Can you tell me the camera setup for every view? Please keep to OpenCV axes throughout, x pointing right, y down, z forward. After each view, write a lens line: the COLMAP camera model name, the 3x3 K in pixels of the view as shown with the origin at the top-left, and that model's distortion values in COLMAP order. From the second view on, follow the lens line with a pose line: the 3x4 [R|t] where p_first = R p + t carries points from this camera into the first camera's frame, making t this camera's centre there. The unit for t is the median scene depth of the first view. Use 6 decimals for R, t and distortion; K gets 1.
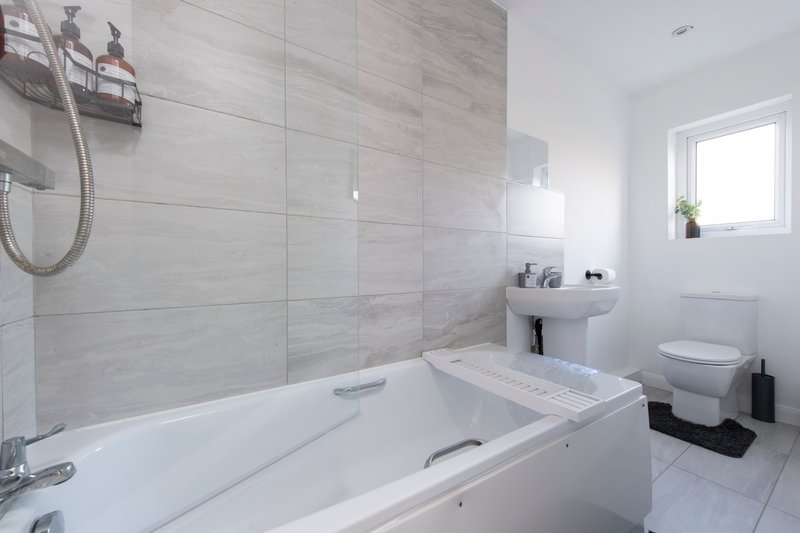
lens RADIAL K [[310.5, 0, 396.8], [0, 310.5, 266.0], [0, 0, 1]] dist [0.000973, -0.000658]
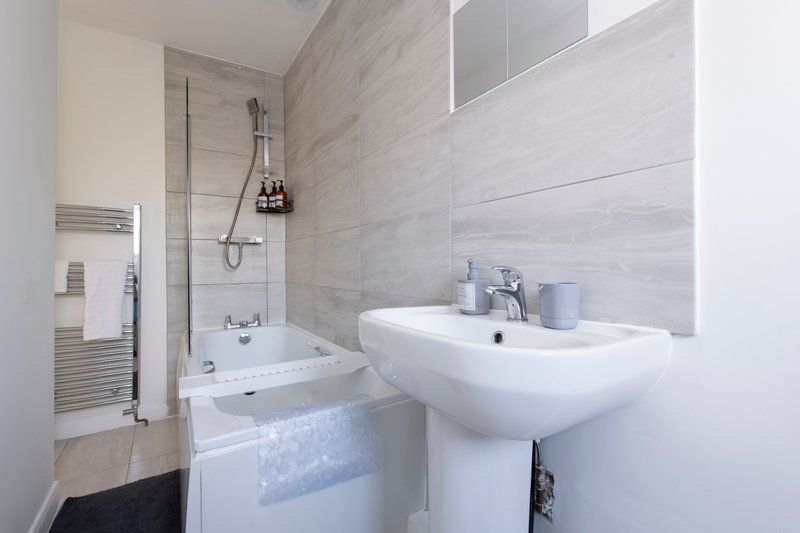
lens RADIAL K [[334.8, 0, 398.4], [0, 334.8, 264.9], [0, 0, 1]] dist [0.009508, -0.004847]
pose [[0.030650, -0.002398, -0.999527, 0.867661], [0.000666, 0.999997, -0.002379, 0.000482], [0.999530, -0.000592, 0.030652, 0.807592]]
